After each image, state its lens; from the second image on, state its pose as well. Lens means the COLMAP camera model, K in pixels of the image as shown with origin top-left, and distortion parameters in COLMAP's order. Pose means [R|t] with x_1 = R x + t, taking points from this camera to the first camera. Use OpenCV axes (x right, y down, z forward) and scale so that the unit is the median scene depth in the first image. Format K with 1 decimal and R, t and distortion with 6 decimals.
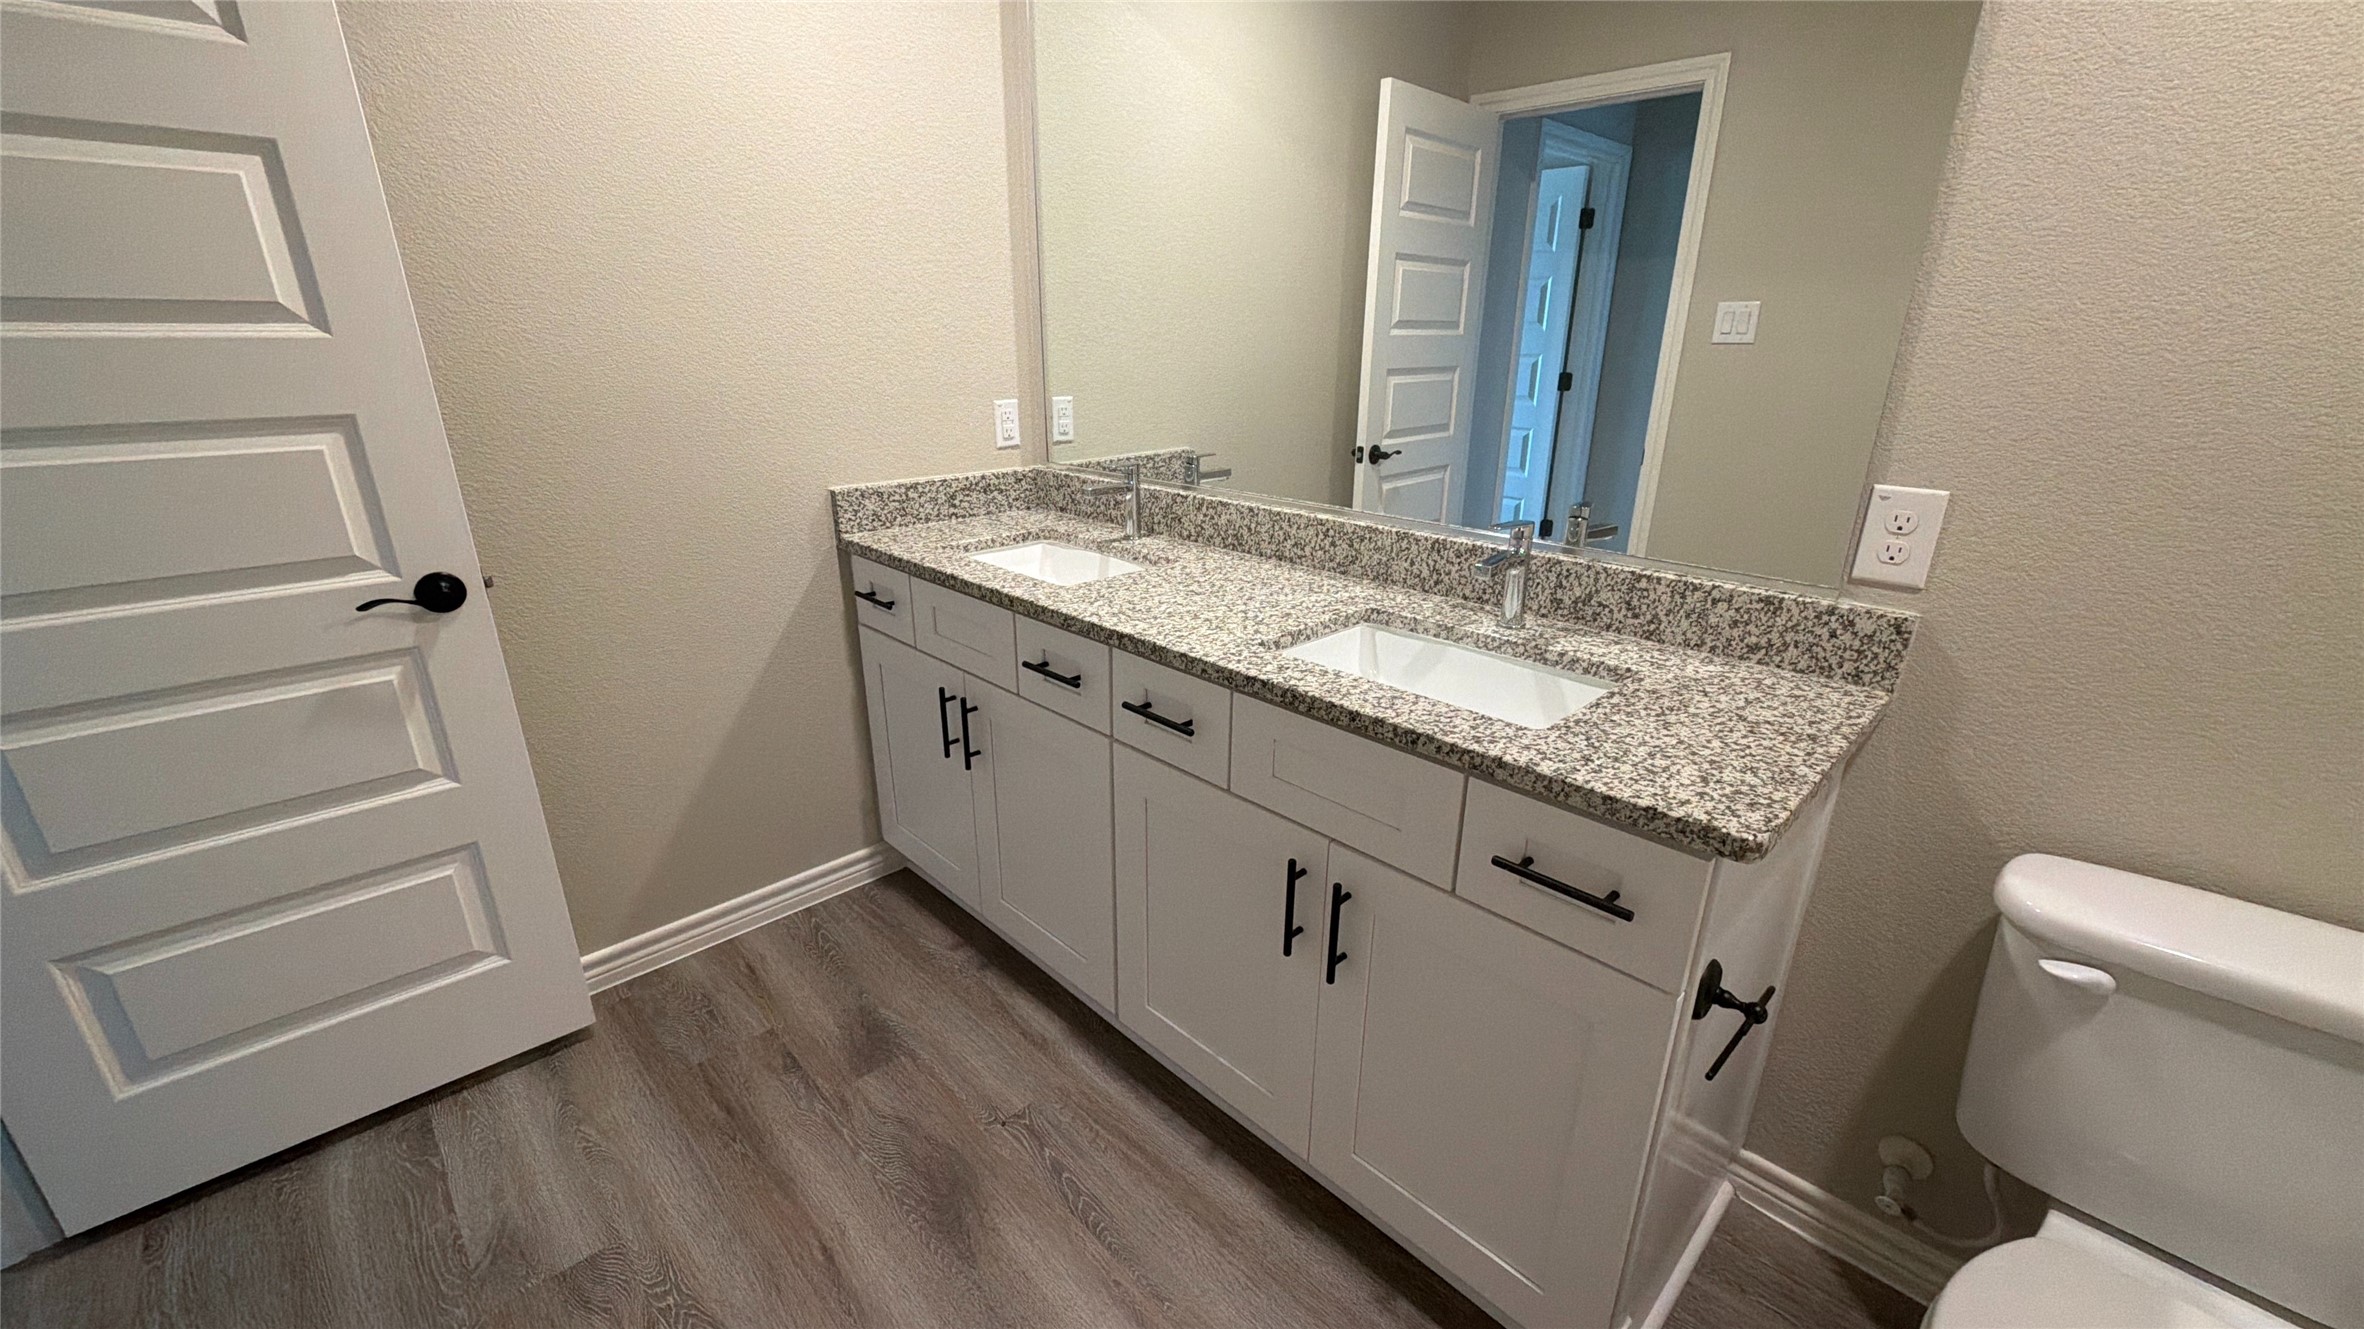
lens RADIAL K [[945.7, 0, 1182.9], [0, 945.7, 670.1], [0, 0, 1]] dist [0.023046, -0.010878]
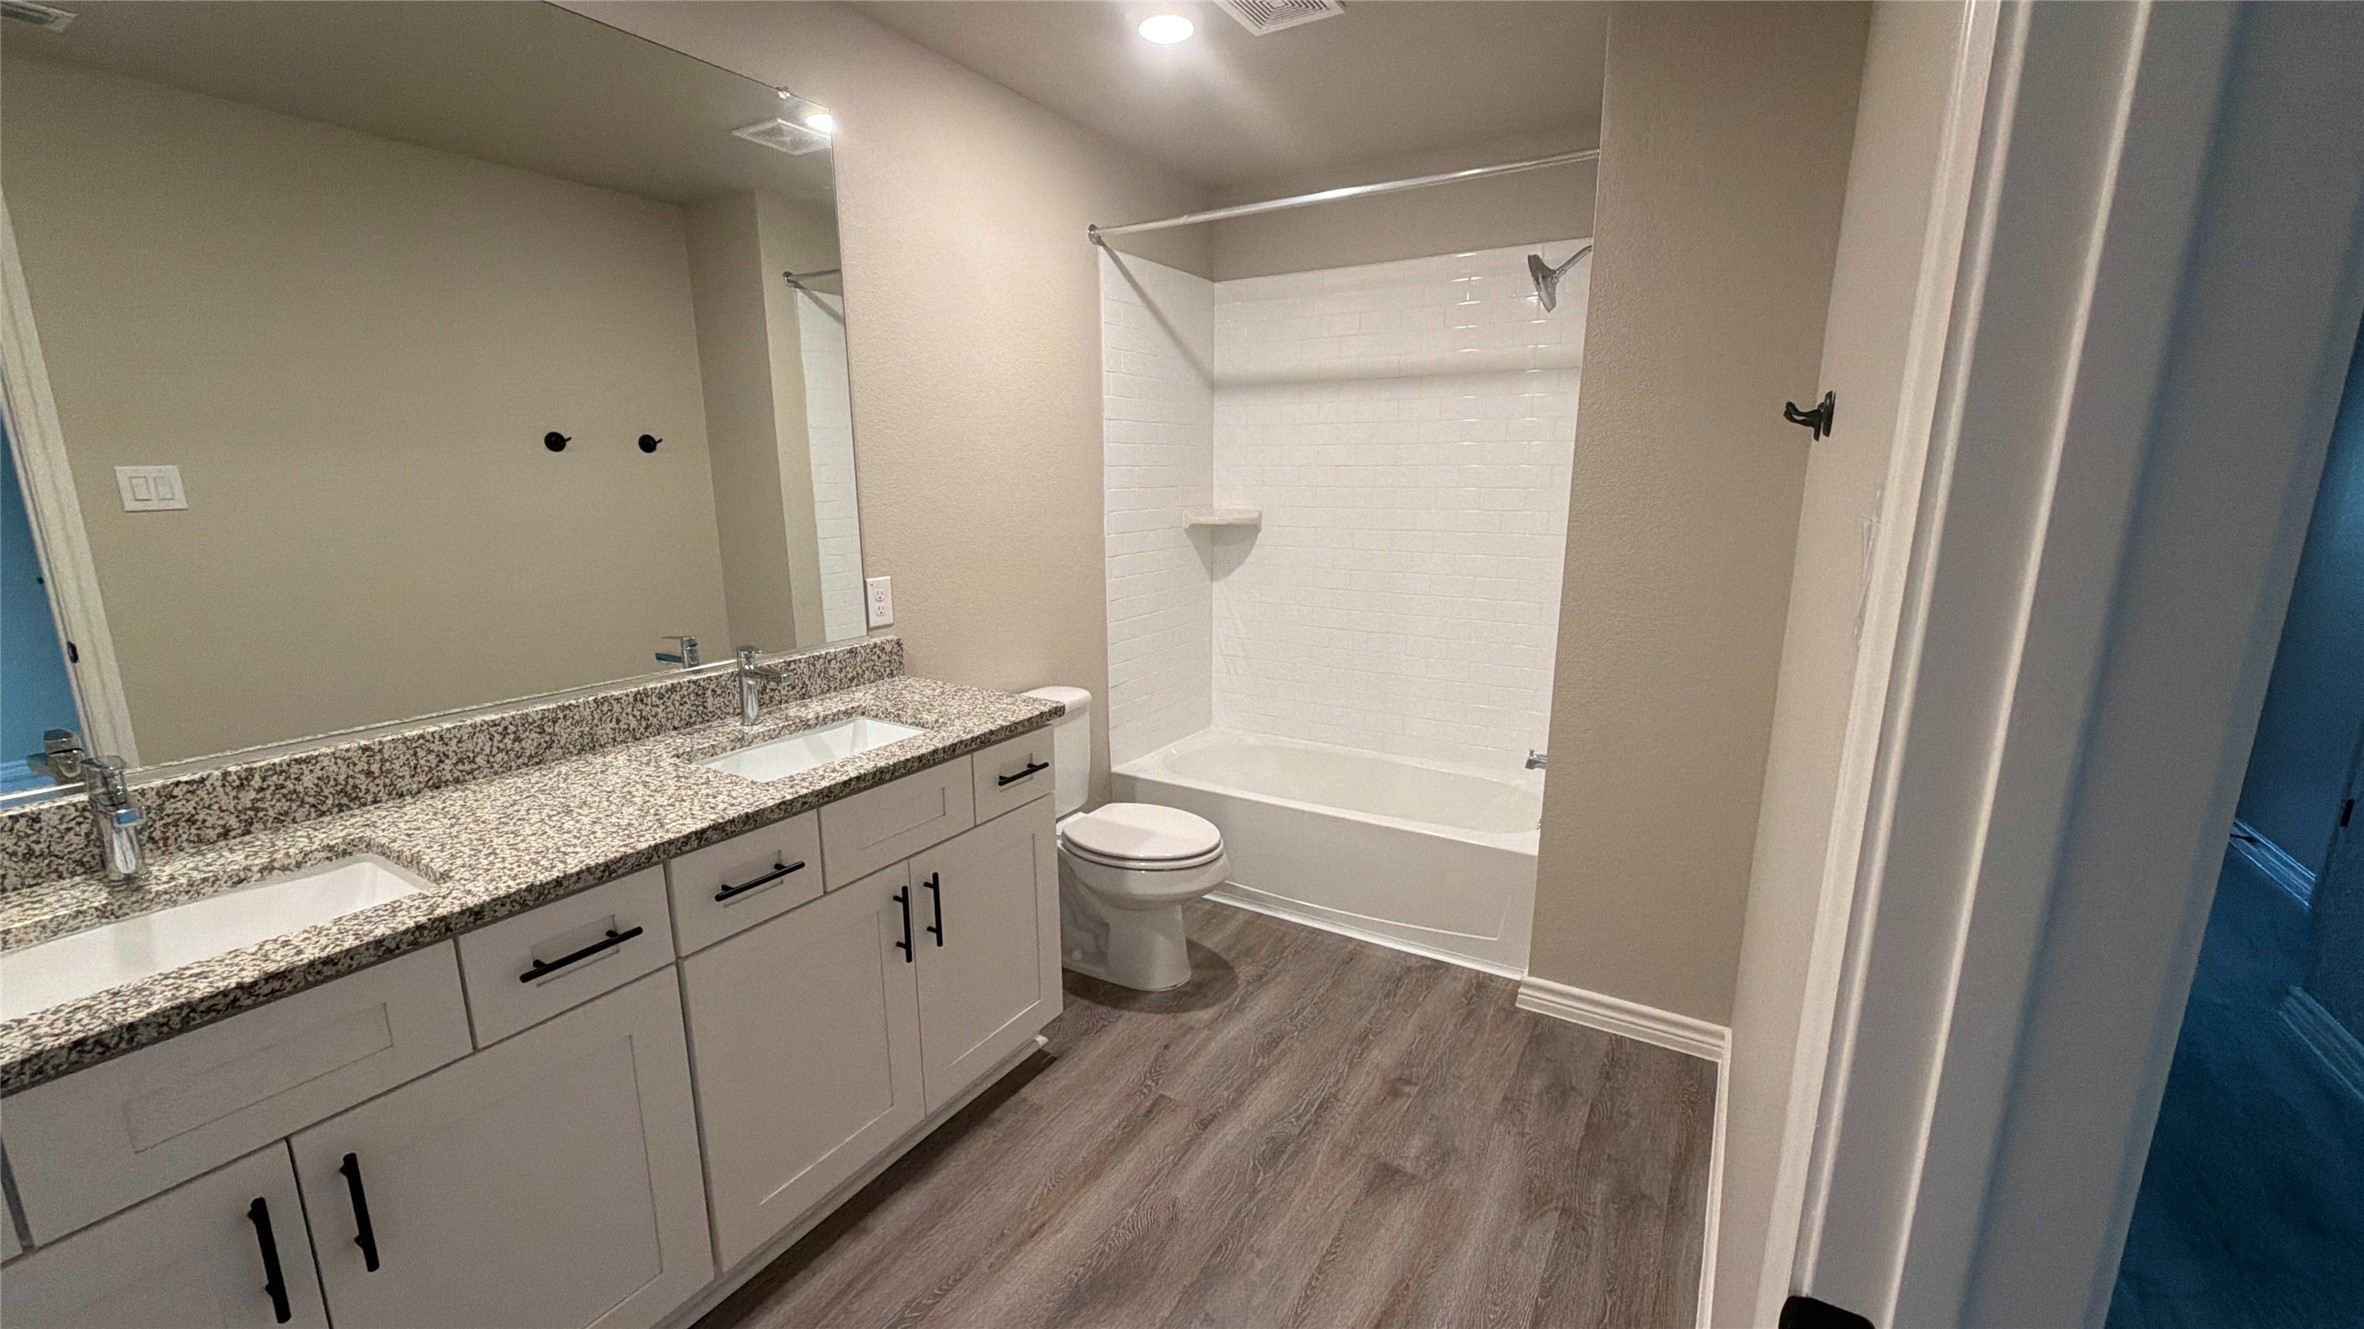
lens RADIAL K [[945.7, 0, 1182.9], [0, 945.7, 670.1], [0, 0, 1]] dist [0.023046, -0.010878]
pose [[-0.239747, -0.212135, 0.947375, -1.016483], [0.330663, 0.899647, 0.285127, -0.285270], [-0.912789, 0.381620, -0.145542, 0.592869]]
